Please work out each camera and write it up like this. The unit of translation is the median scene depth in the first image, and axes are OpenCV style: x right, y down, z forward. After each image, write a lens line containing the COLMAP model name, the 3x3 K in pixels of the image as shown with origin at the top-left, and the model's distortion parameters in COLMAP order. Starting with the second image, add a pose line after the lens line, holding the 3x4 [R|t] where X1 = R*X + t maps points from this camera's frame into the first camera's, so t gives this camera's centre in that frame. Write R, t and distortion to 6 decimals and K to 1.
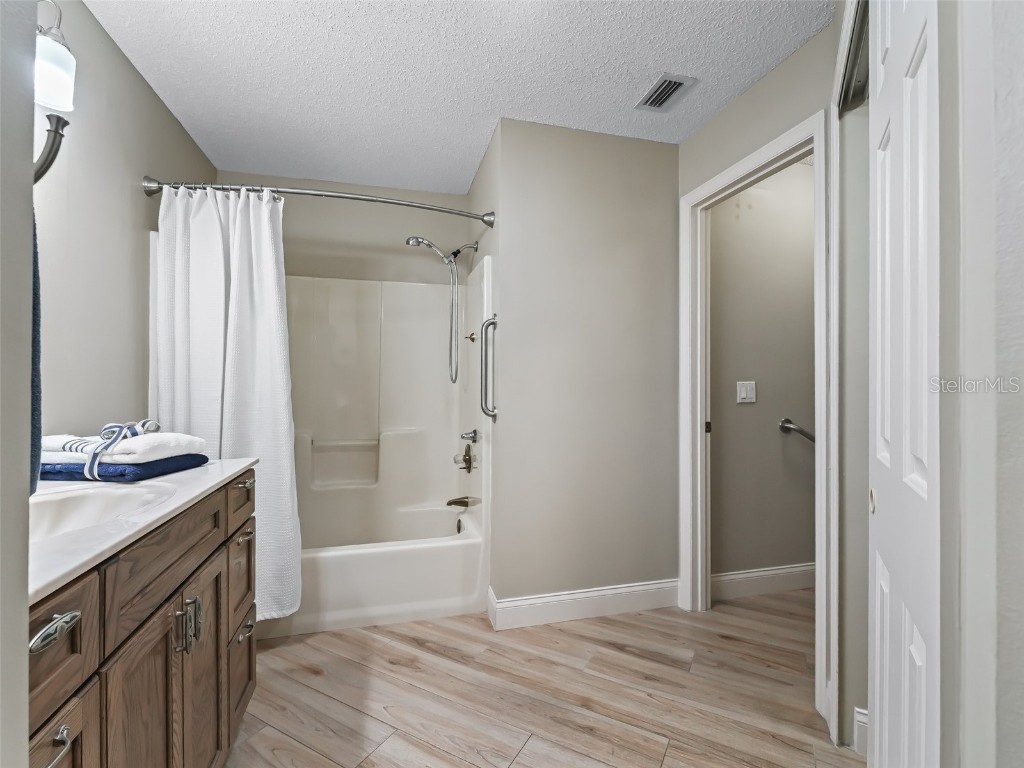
lens RADIAL K [[469.5, 0, 517.2], [0, 469.5, 378.7], [0, 0, 1]] dist [0.002753, -0.000173]
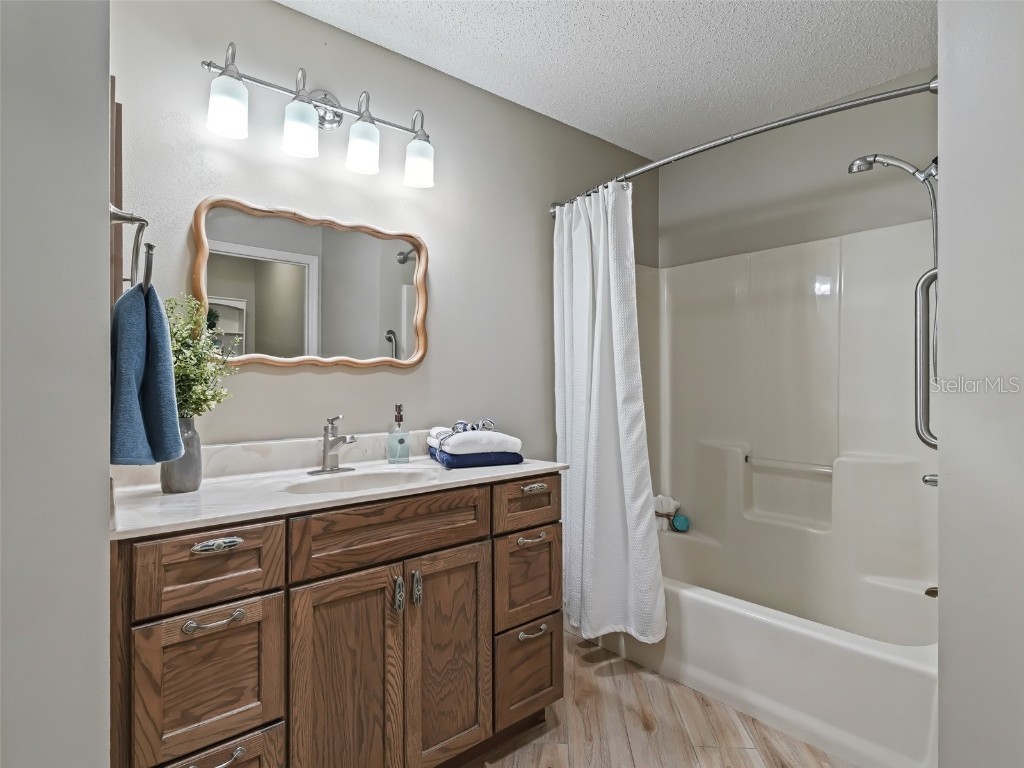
lens RADIAL K [[554.8, 0, 508.3], [0, 554.8, 380.3], [0, 0, 1]] dist [0.040577, -0.001434]
pose [[0.445027, -0.012536, -0.895429, 0.360321], [0.018599, 0.999816, -0.004754, -0.003035], [0.895324, -0.014539, 0.445178, 0.305517]]
